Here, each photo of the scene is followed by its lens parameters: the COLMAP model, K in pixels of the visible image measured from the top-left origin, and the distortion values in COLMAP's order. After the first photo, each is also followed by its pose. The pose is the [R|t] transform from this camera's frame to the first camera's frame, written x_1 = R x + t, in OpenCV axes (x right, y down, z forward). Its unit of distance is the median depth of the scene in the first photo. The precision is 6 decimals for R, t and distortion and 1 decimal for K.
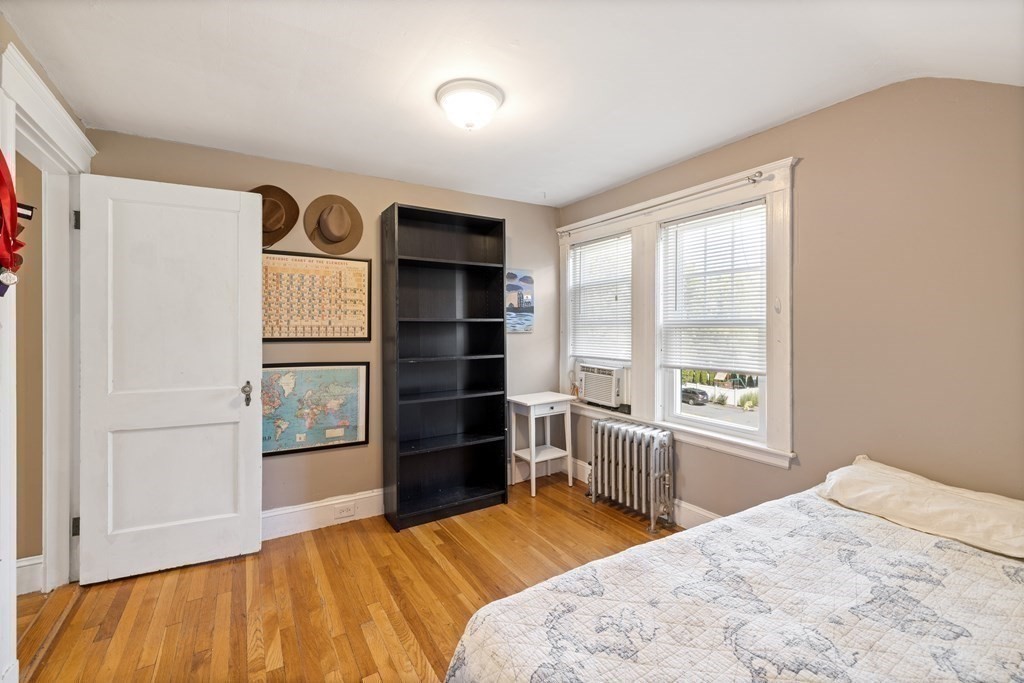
lens RADIAL K [[433.5, 0, 511.7], [0, 433.5, 336.1], [0, 0, 1]] dist [0.002466, -0.000670]
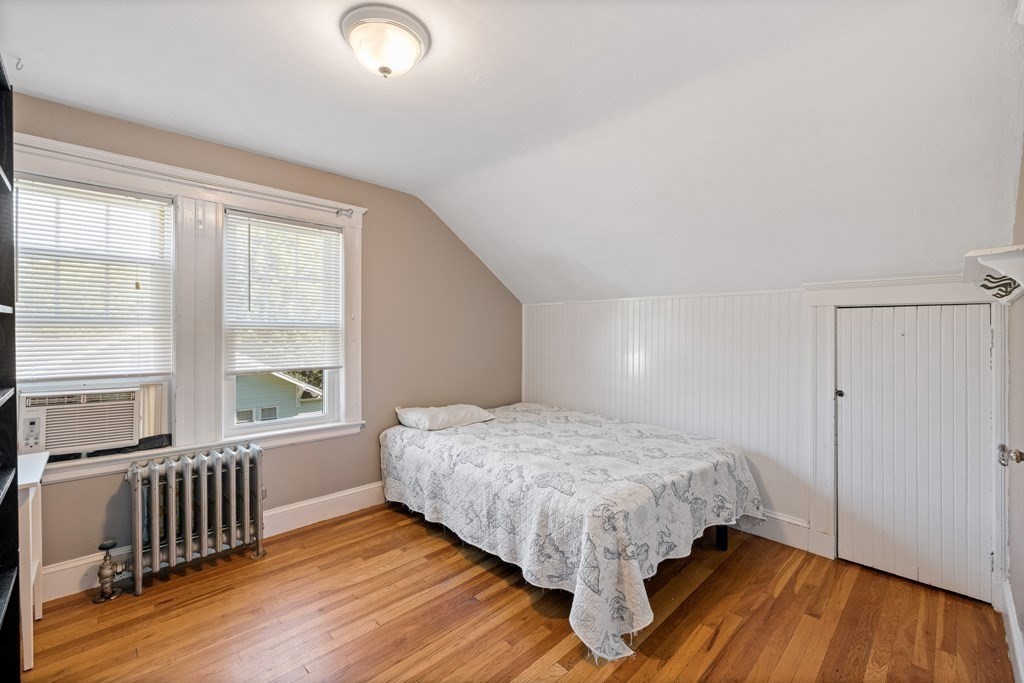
lens RADIAL K [[433.5, 0, 511.6], [0, 433.5, 334.3], [0, 0, 1]] dist [0.002466, -0.000670]
pose [[-0.213402, -0.016535, 0.976825, -0.611531], [0.005400, 0.999822, 0.018103, -0.021857], [-0.976950, 0.009138, -0.213275, 0.625252]]
